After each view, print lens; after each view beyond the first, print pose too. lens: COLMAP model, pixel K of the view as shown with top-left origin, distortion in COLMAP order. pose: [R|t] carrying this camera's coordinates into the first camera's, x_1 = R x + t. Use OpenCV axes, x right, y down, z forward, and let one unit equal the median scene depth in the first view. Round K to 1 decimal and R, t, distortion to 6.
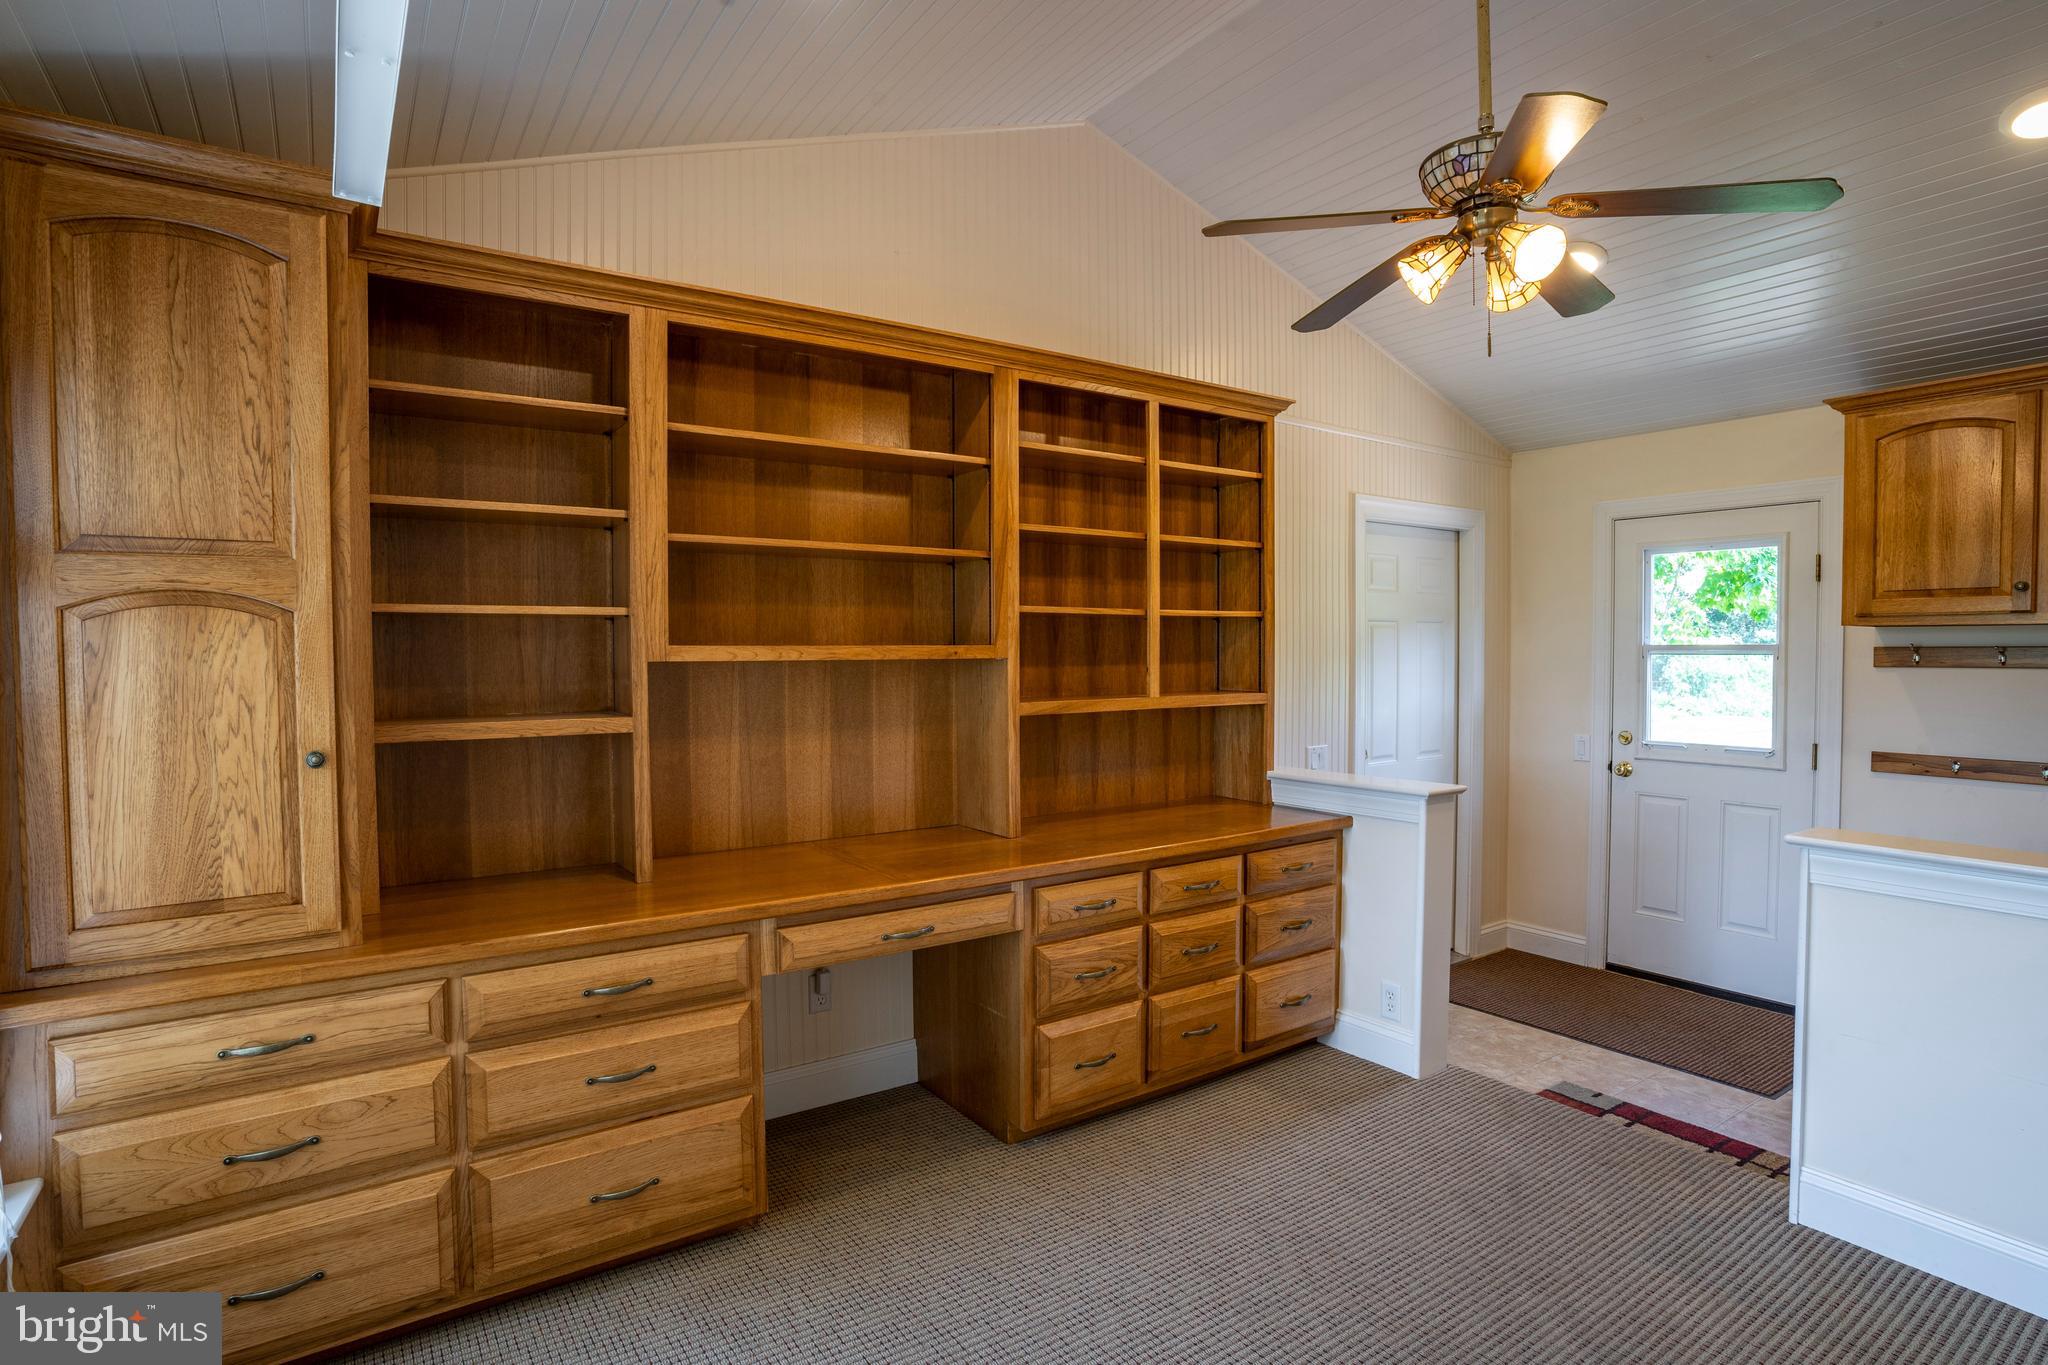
lens RADIAL K [[1023.6, 0, 1037.6], [0, 1023.6, 680.6], [0, 0, 1]] dist [-0.081759, 0.037264]
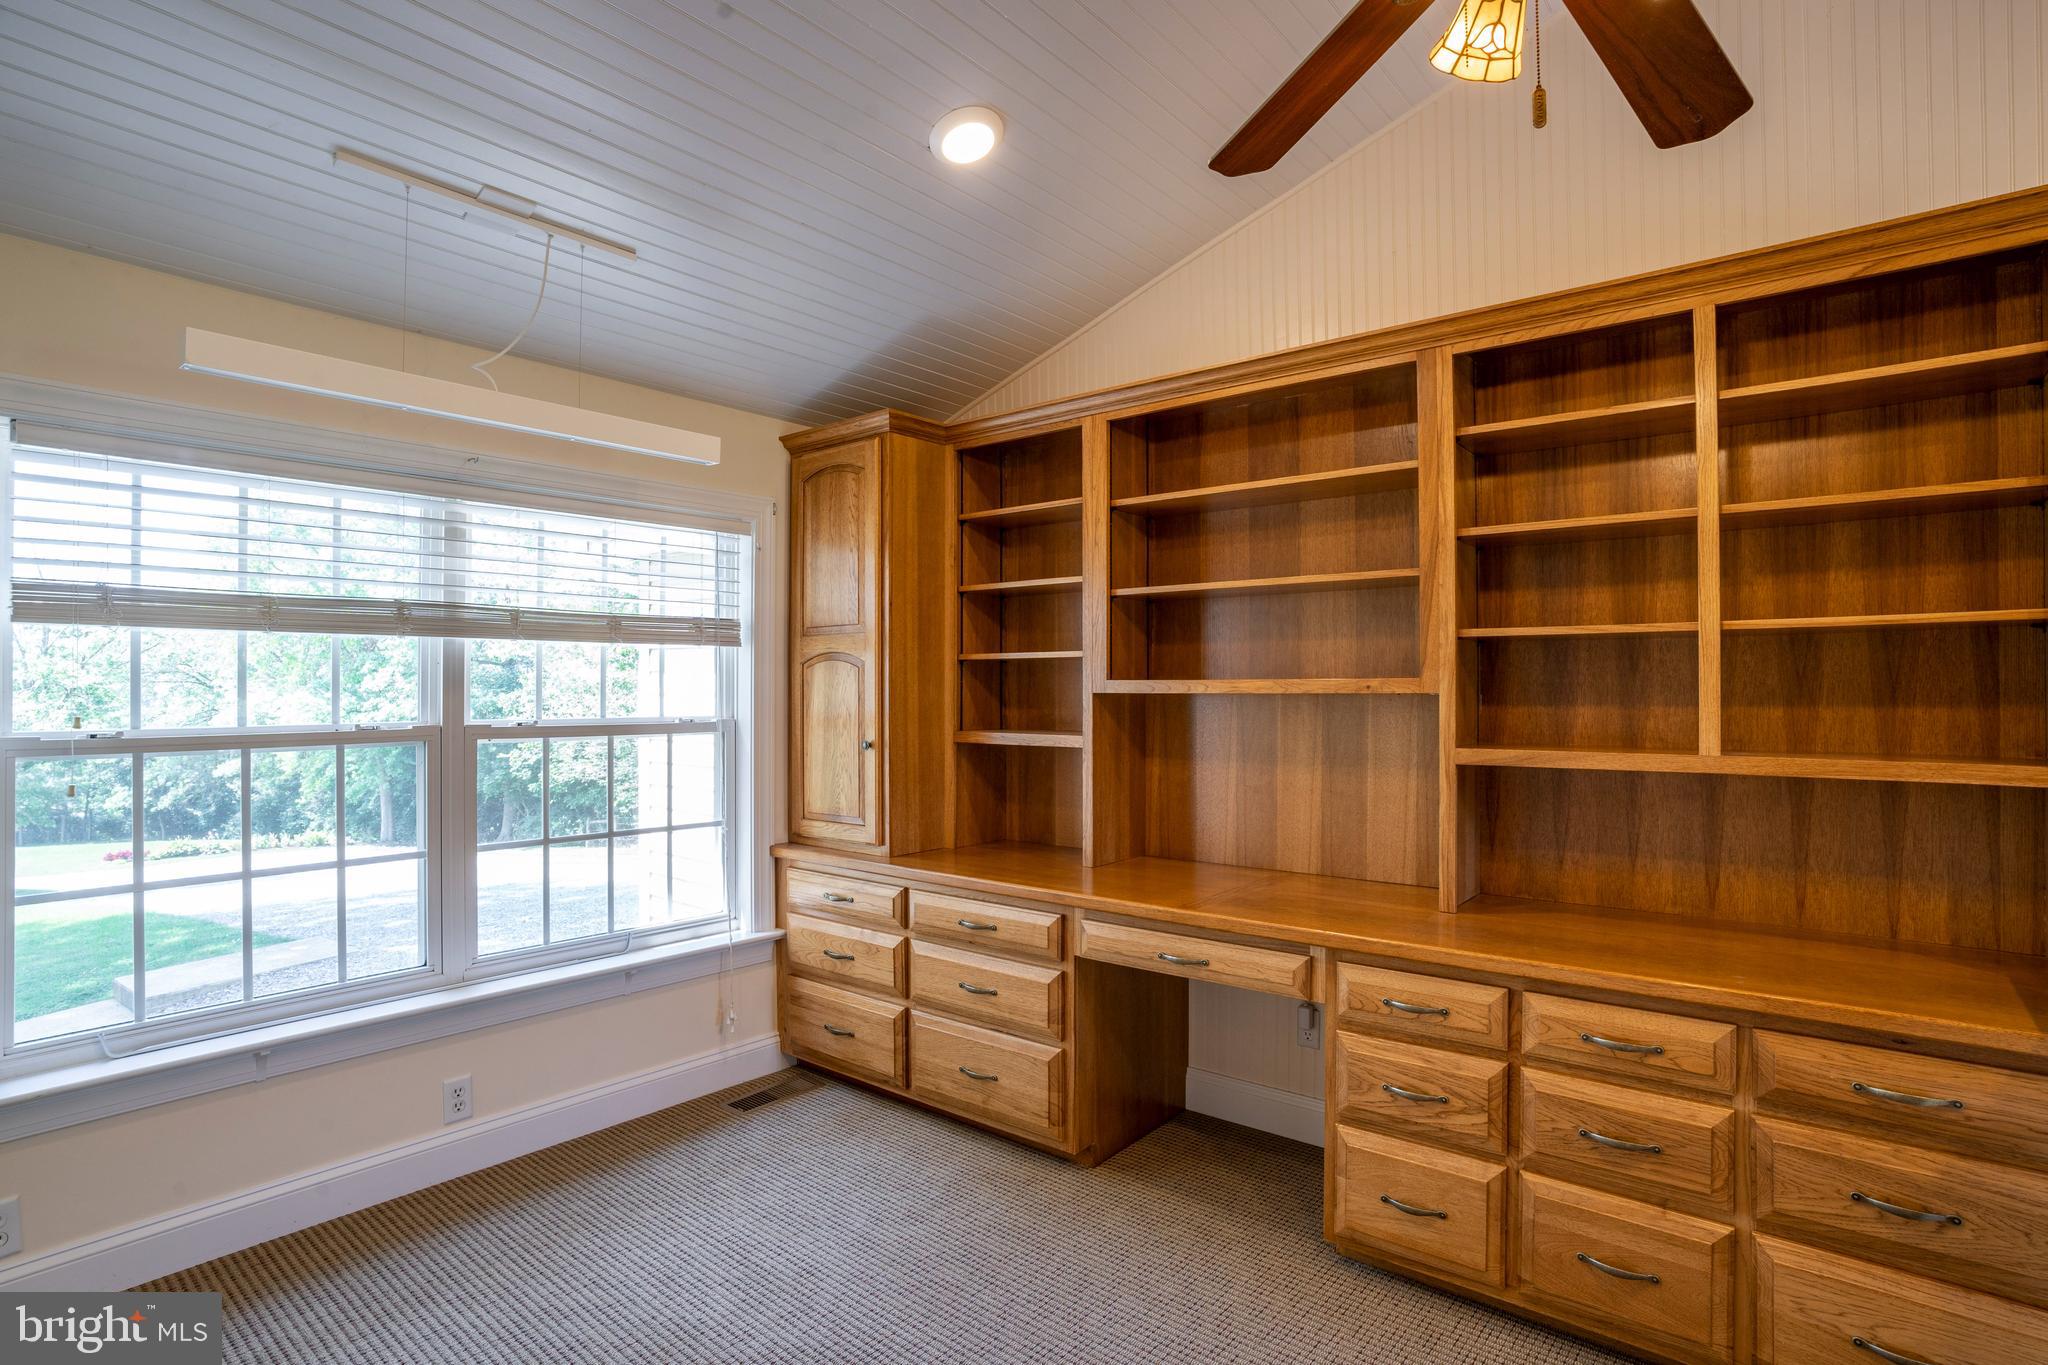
lens RADIAL K [[1023.6, 0, 1037.6], [0, 1023.6, 680.6], [0, 0, 1]] dist [-0.081759, 0.037264]
pose [[0.293858, -0.002782, -0.955845, 0.673485], [-0.027362, 0.999561, -0.011322, -0.014607], [0.955457, 0.029480, 0.293653, 0.457371]]
